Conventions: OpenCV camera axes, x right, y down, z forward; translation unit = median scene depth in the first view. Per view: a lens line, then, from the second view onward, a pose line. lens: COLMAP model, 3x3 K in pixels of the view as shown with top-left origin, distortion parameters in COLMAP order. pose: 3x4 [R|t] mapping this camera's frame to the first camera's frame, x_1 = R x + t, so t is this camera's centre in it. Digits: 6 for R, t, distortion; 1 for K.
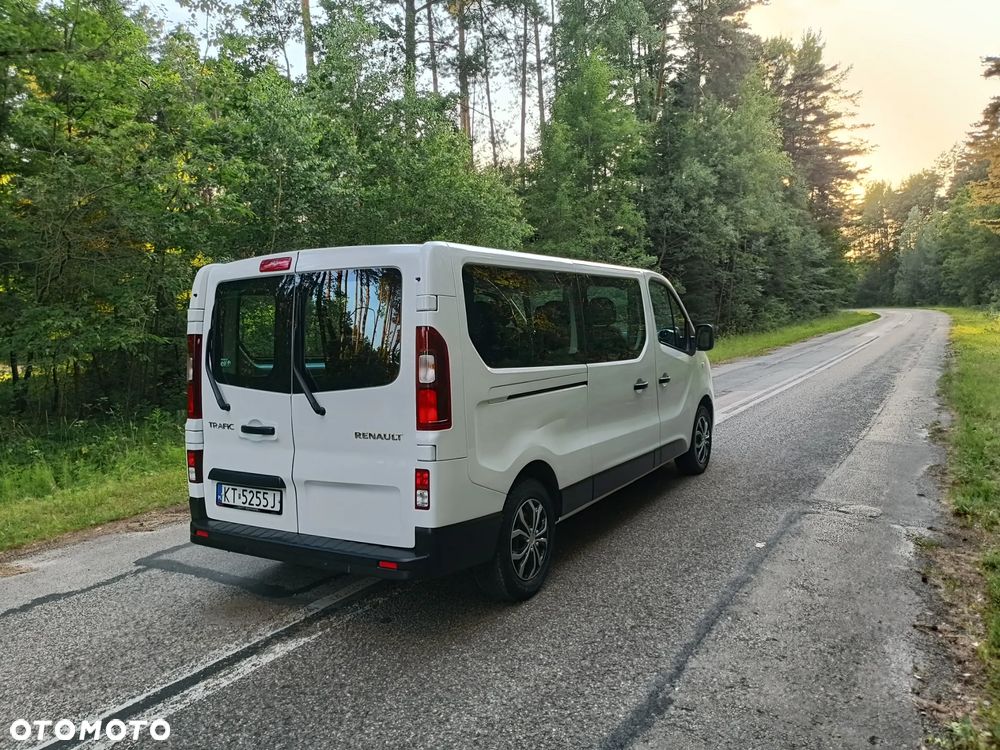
lens RADIAL K [[746.4, 0, 492.5], [0, 746.4, 371.4], [0, 0, 1]] dist [0.025224, -0.013127]
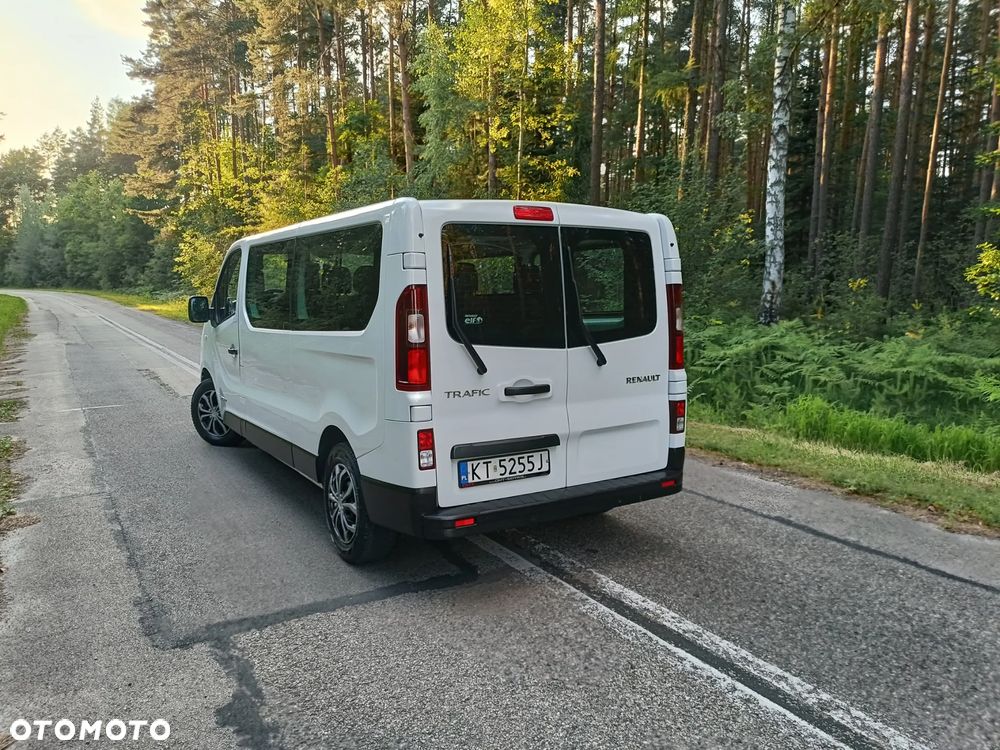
lens RADIAL K [[748.2, 0, 489.1], [0, 748.2, 376.0], [0, 0, 1]] dist [0.025553, -0.010426]
pose [[0.462358, -0.069130, 0.883994, -0.915748], [0.044033, 0.997516, 0.054977, 0.005888], [-0.885599, 0.013506, 0.464254, 0.482213]]
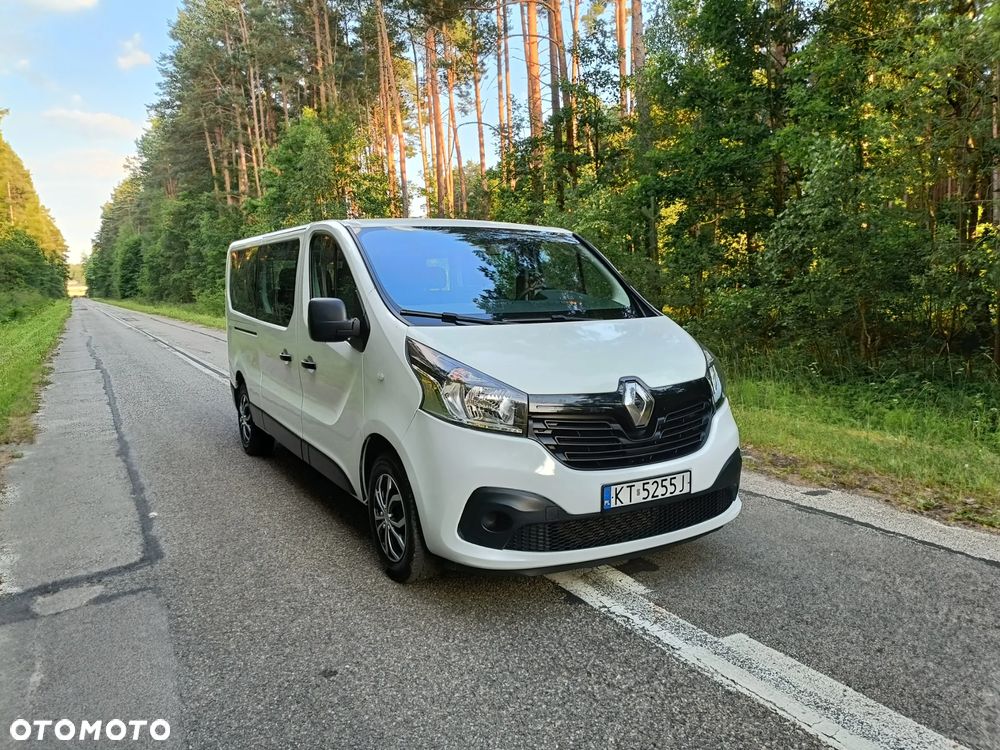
lens RADIAL K [[747.8, 0, 500.3], [0, 747.8, 382.3], [0, 0, 1]] dist [0.023027, -0.005247]
pose [[-0.485043, 0.157477, -0.860194, 0.971867], [-0.026479, 0.980556, 0.194443, -0.153917], [0.874089, 0.117091, -0.471442, 1.860428]]
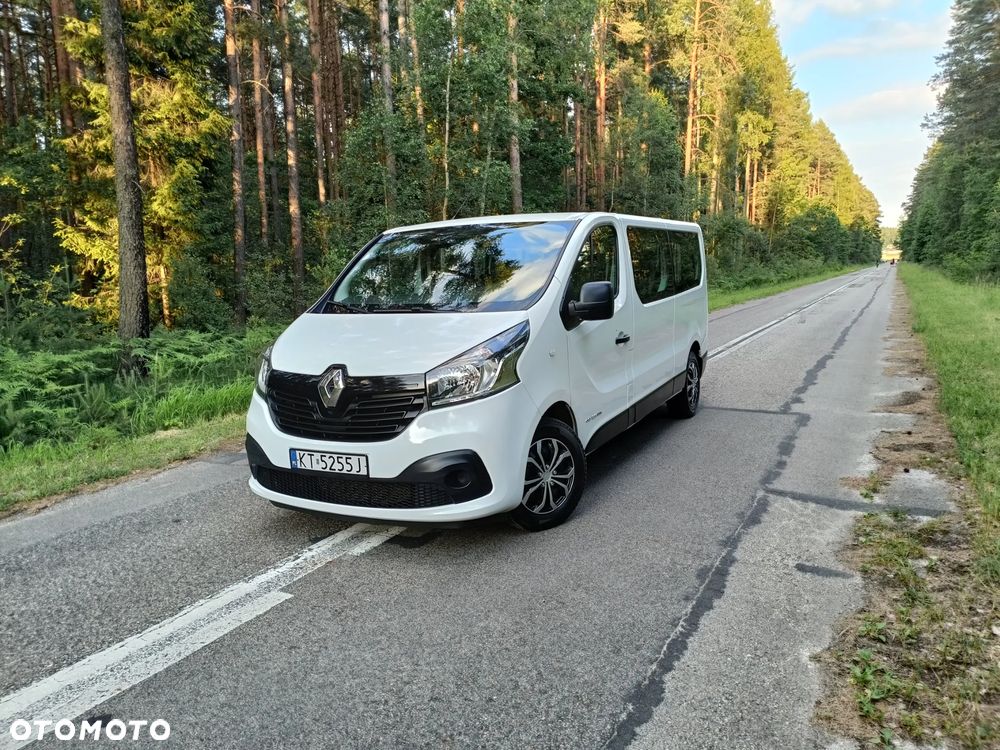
lens RADIAL K [[745.0, 0, 500.7], [0, 745.0, 376.6], [0, 0, 1]] dist [0.023403, -0.006264]
pose [[-0.994648, 0.087913, -0.054276, 0.191914], [0.074801, 0.975123, 0.208660, -0.167744], [0.071270, 0.203483, -0.976481, 2.430010]]
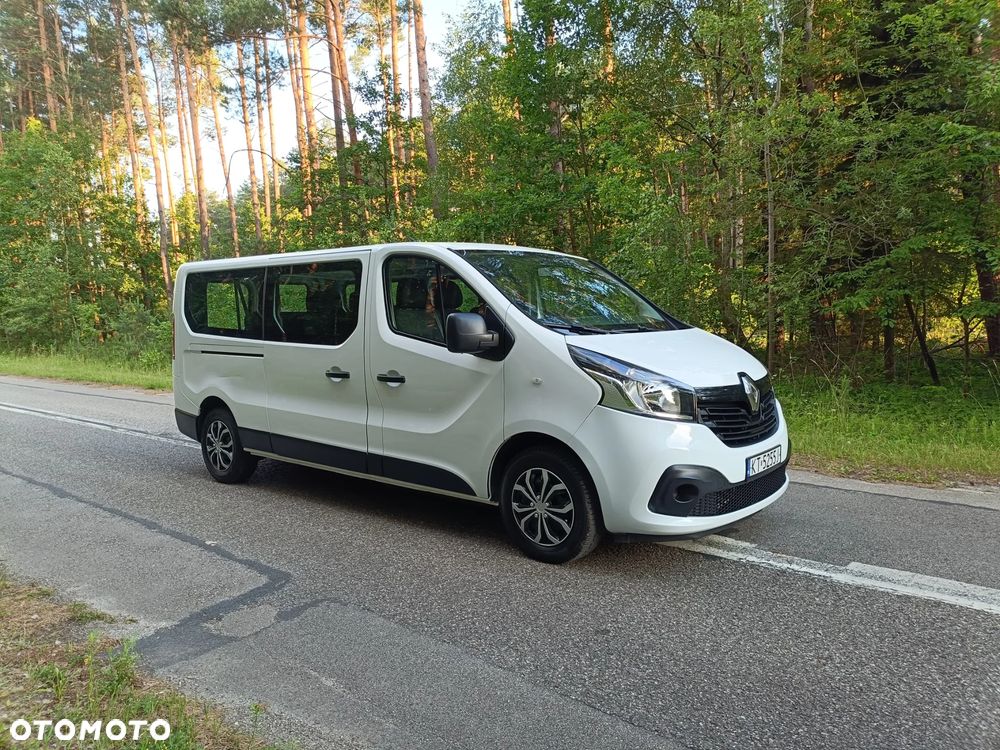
lens RADIAL K [[737.9, 0, 495.5], [0, 737.9, 375.4], [0, 0, 1]] dist [0.028037, -0.014887]
pose [[-0.162848, 0.125822, -0.978596, 1.203440], [-0.041728, 0.990070, 0.134241, -0.127157], [0.985768, 0.062696, -0.155981, 1.491889]]
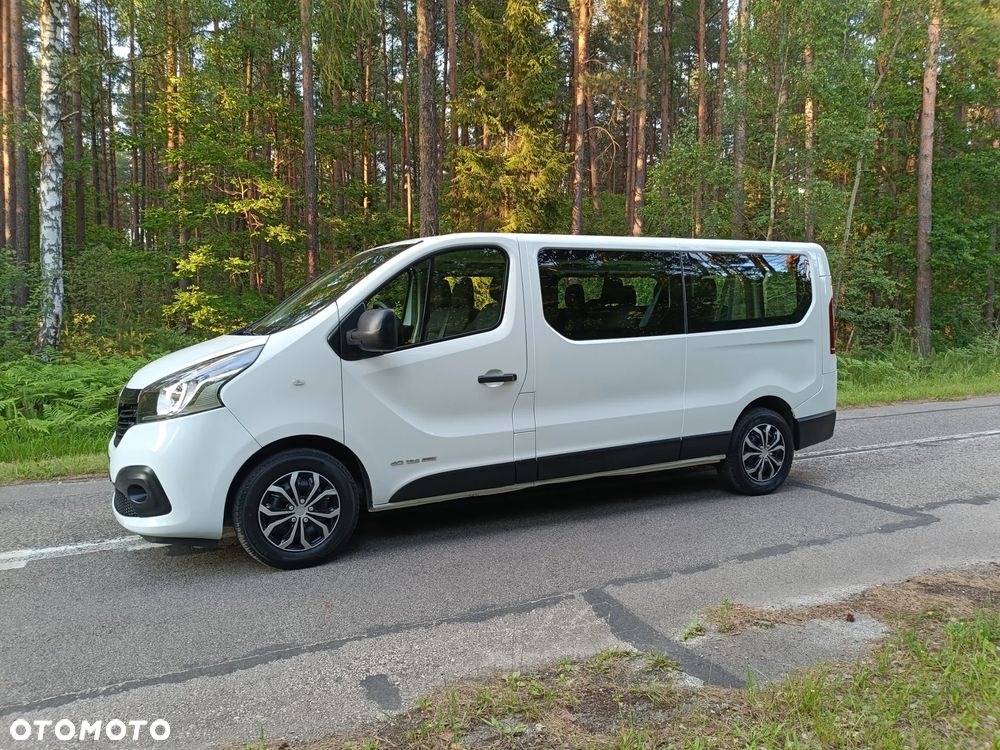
lens RADIAL K [[739.7, 0, 495.7], [0, 739.7, 375.5], [0, 0, 1]] dist [0.025744, -0.012493]
pose [[-0.847748, 0.014407, 0.530203, -0.519311], [0.085025, 0.990395, 0.109036, -0.088465], [-0.523539, 0.137515, -0.840831, 2.157746]]
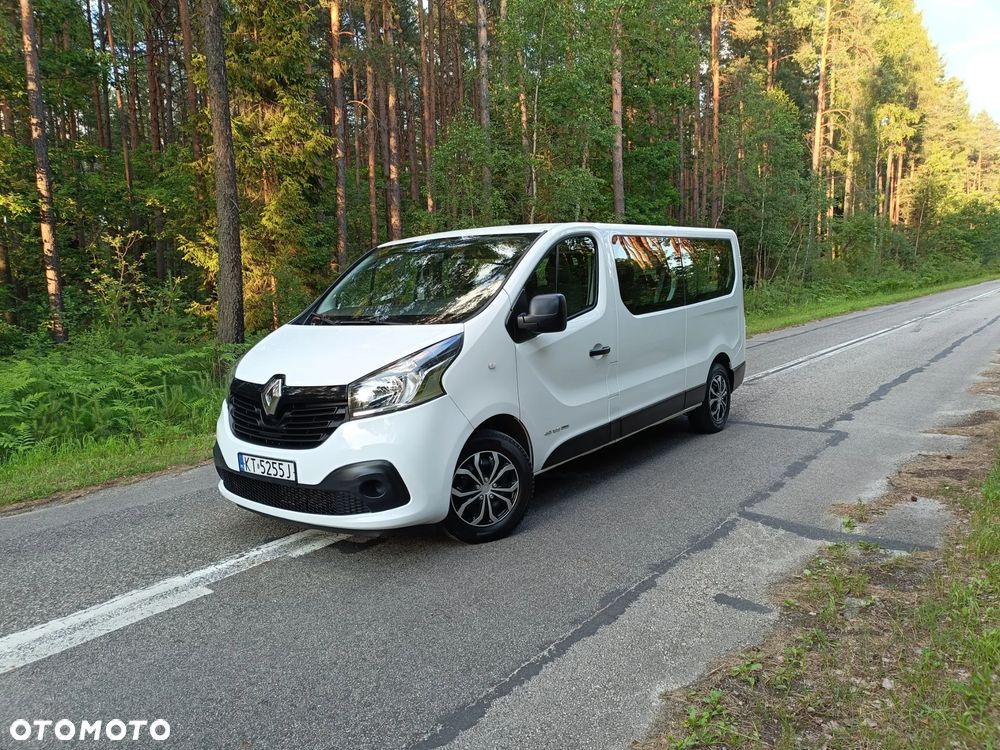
lens RADIAL K [[737.9, 0, 495.5], [0, 737.9, 375.4], [0, 0, 1]] dist [0.028037, -0.014887]
pose [[-0.989806, 0.071380, 0.123242, -0.022726], [0.093669, 0.978115, 0.185789, -0.158227], [-0.107283, 0.195439, -0.974830, 2.422812]]
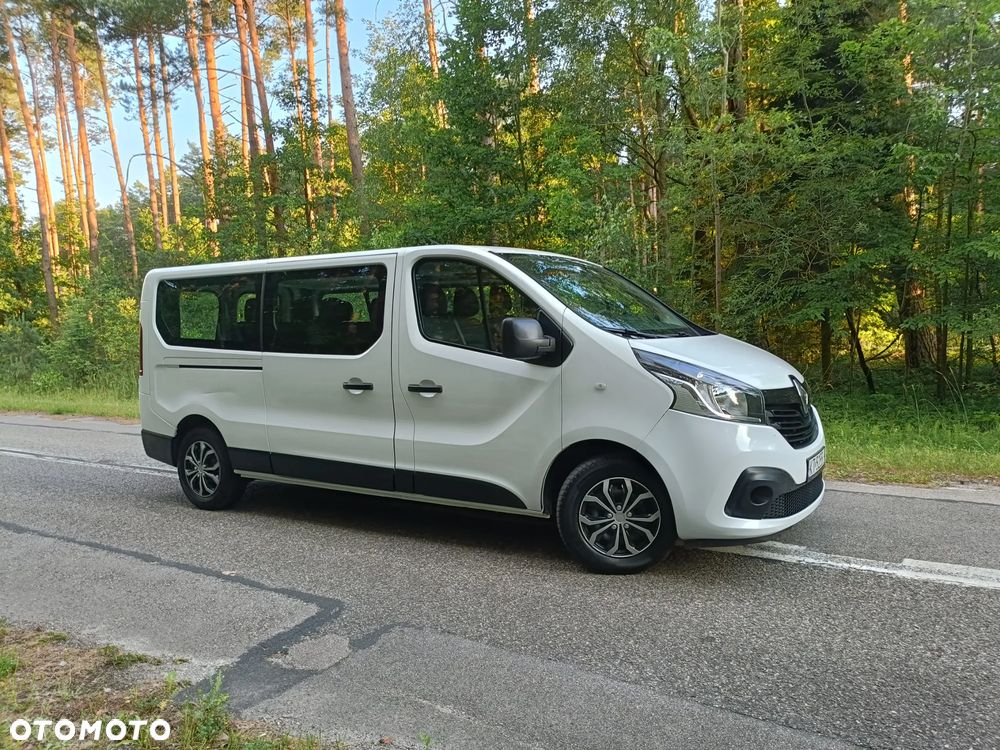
lens RADIAL K [[759.4, 0, 510.3], [0, 759.4, 378.0], [0, 0, 1]] dist [0.024721, -0.011123]
pose [[-0.022218, 0.104375, -0.994290, 1.209279], [-0.043332, 0.993500, 0.105260, -0.103911], [0.998814, 0.045423, -0.017551, 1.327467]]
